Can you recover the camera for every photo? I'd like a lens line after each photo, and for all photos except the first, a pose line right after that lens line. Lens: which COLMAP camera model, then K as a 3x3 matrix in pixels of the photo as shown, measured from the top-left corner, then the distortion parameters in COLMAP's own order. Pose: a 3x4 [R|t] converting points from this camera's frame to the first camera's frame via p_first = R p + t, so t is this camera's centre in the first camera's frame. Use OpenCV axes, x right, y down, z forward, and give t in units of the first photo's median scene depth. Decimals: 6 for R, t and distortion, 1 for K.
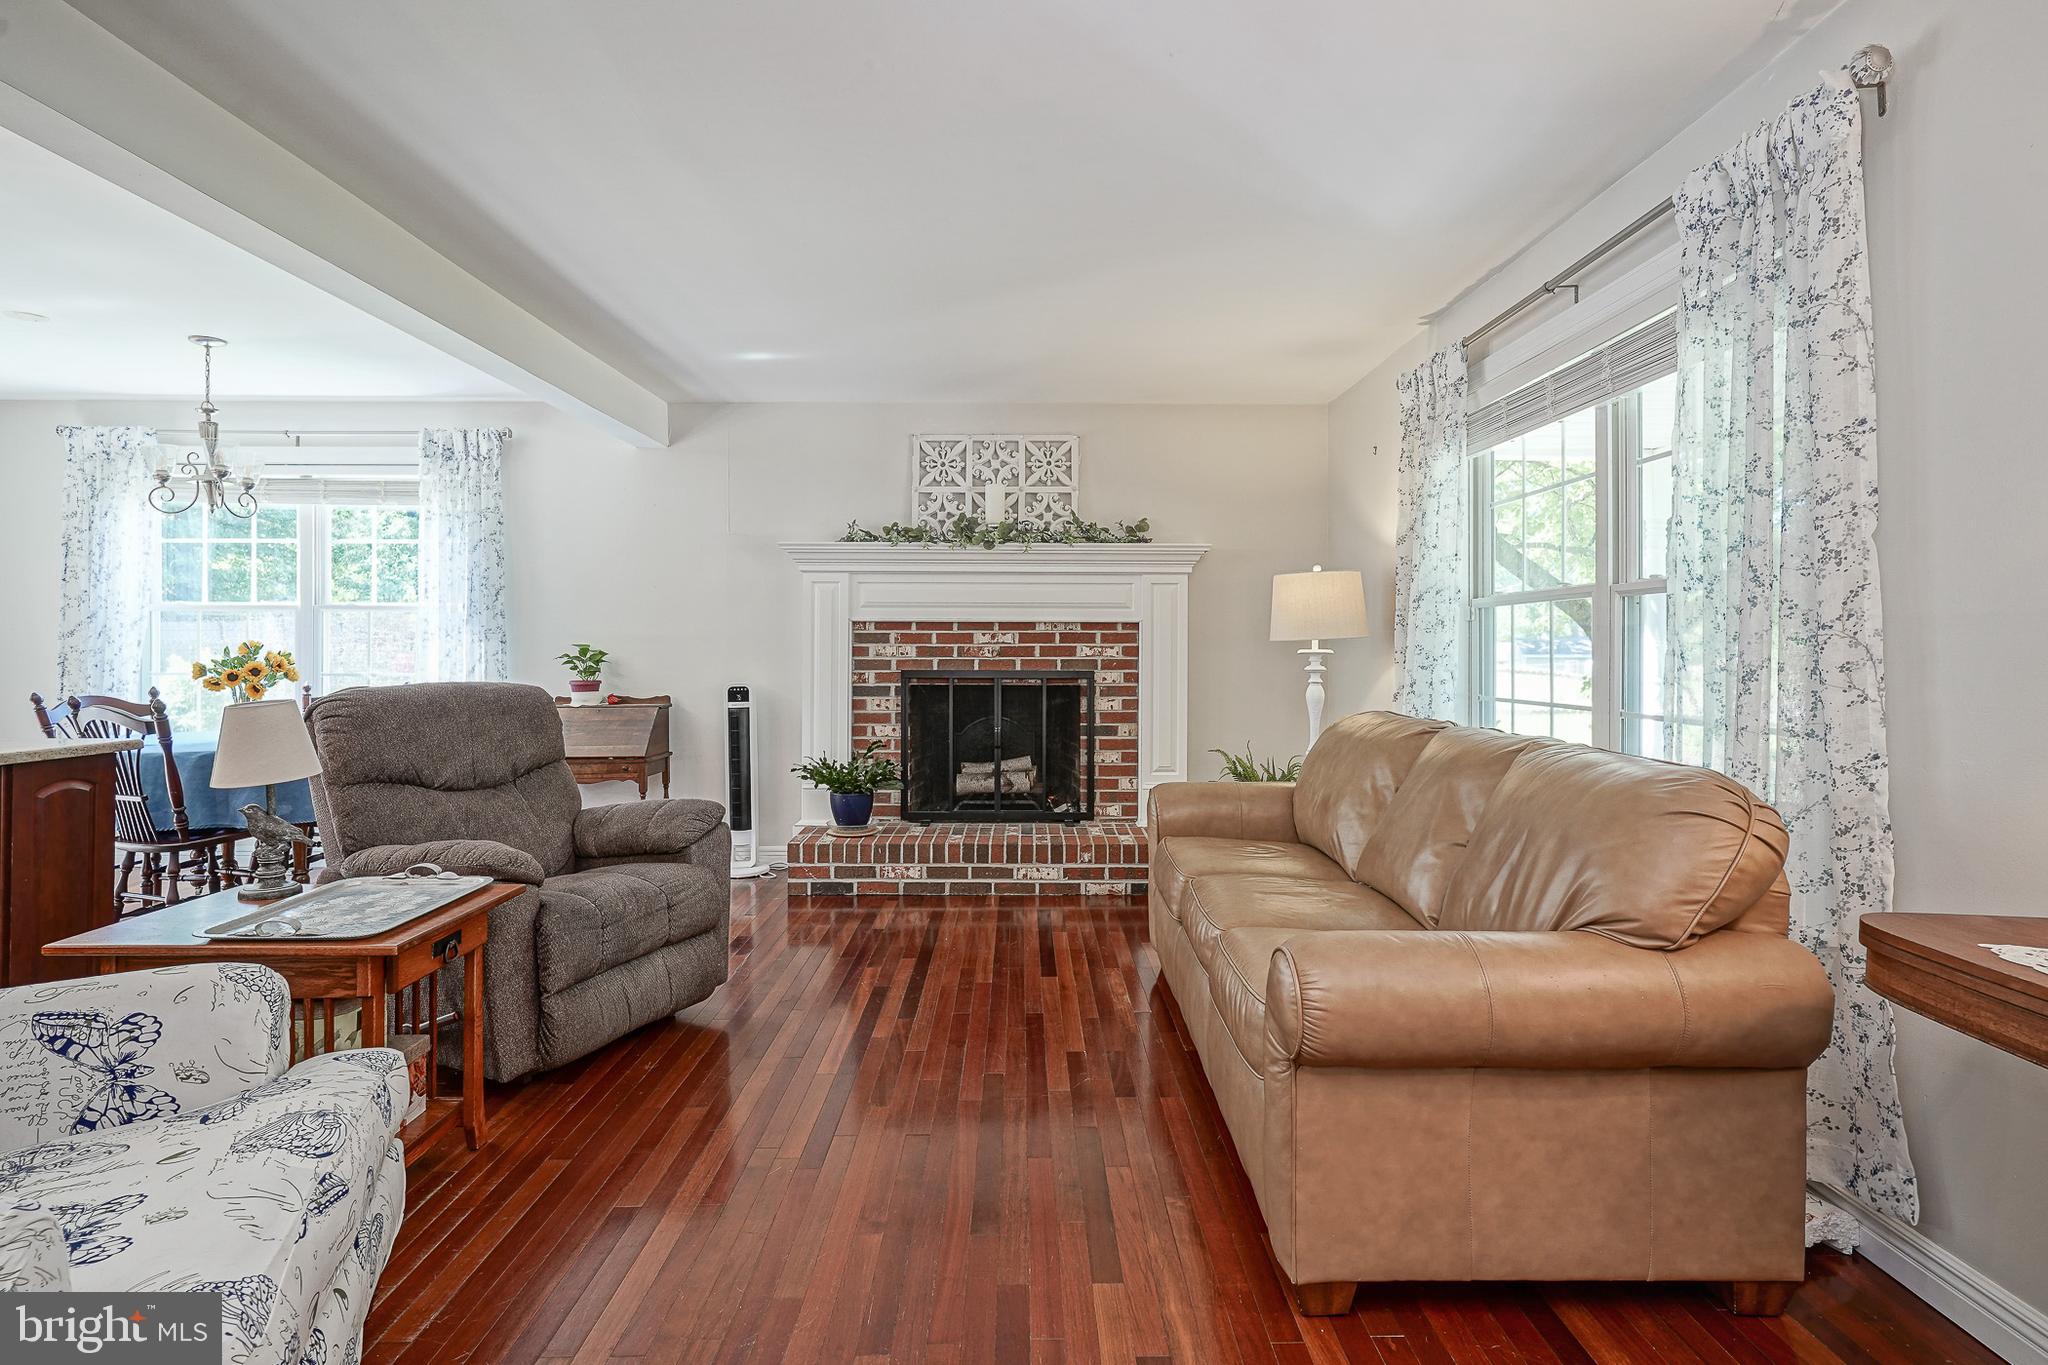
lens RADIAL K [[1021.0, 0, 1106.7], [0, 1021.0, 634.0], [0, 0, 1]] dist [-0.005901, 0.003184]
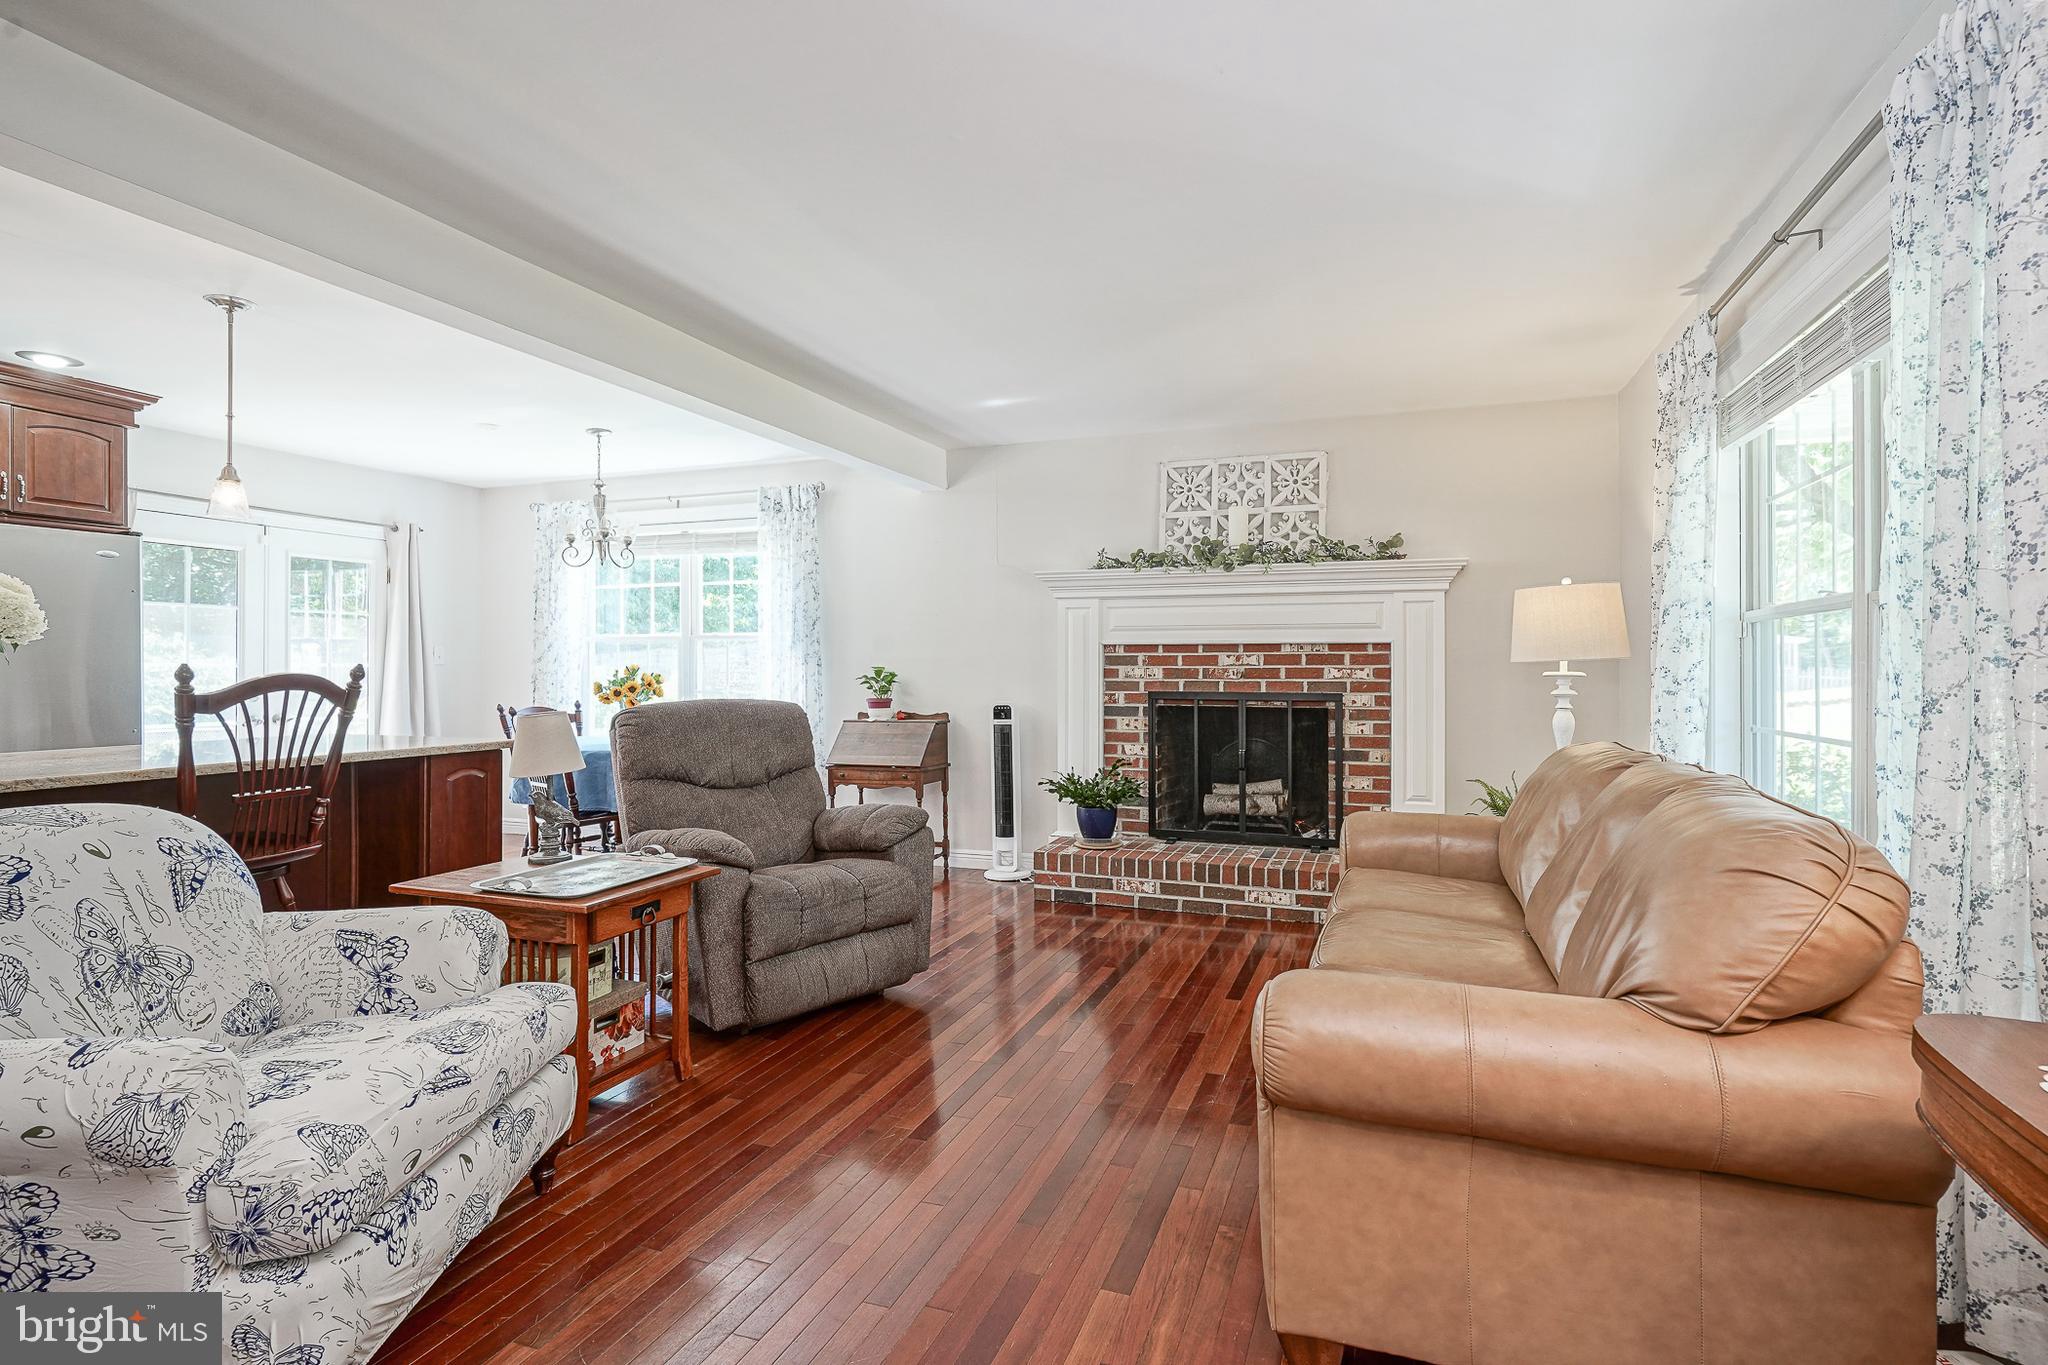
lens RADIAL K [[1021.0, 0, 1072.4], [0, 1021.0, 657.1], [0, 0, 1]] dist [-0.005901, 0.003184]
pose [[0.934252, -0.005246, -0.356576, 0.125891], [0.005914, 0.999982, 0.000784, -0.000843], [0.356565, -0.002841, 0.934266, 0.011250]]
